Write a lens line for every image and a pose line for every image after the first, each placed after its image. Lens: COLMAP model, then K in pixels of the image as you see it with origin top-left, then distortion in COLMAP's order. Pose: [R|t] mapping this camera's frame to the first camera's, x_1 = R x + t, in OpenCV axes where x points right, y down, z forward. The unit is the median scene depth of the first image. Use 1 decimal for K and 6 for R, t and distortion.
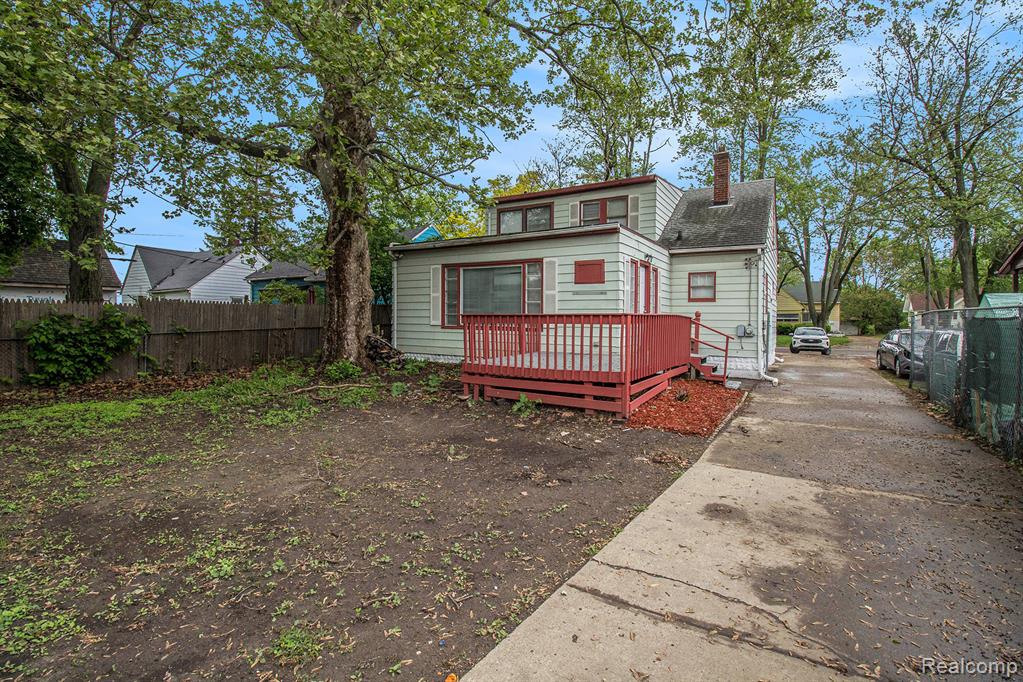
lens RADIAL K [[476.6, 0, 515.8], [0, 476.6, 316.1], [0, 0, 1]] dist [-0.007300, -0.006638]
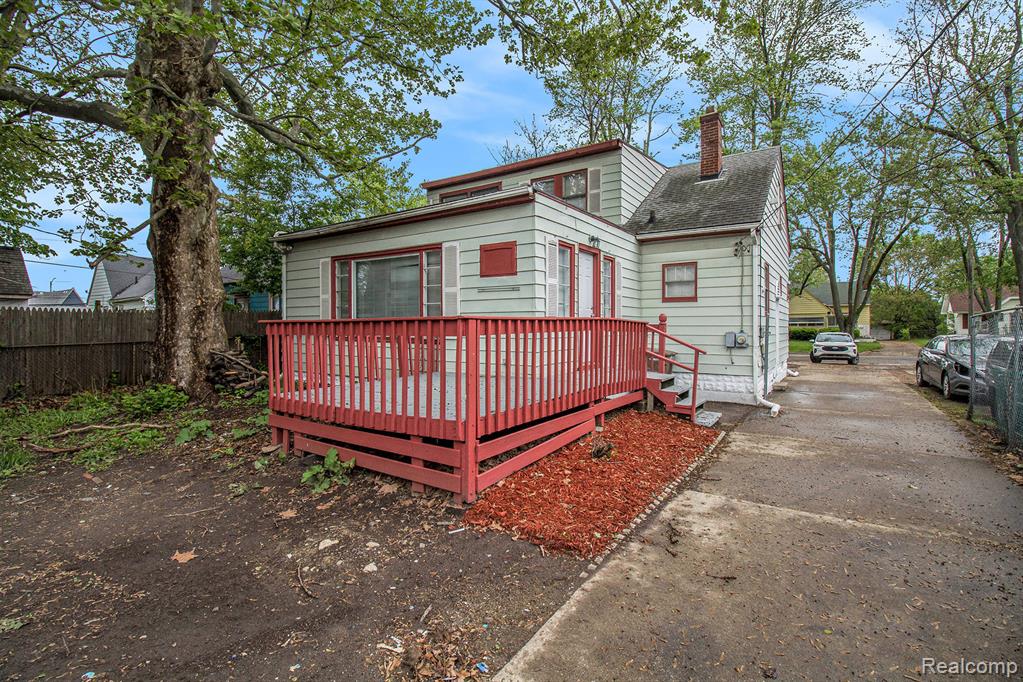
lens RADIAL K [[476.6, 0, 515.3], [0, 476.6, 318.7], [0, 0, 1]] dist [-0.007300, -0.006638]
pose [[0.998972, -0.010714, -0.044055, 0.174077], [0.010305, 0.999902, -0.009487, 0.001509], [0.044153, 0.009023, 0.998984, 0.245055]]
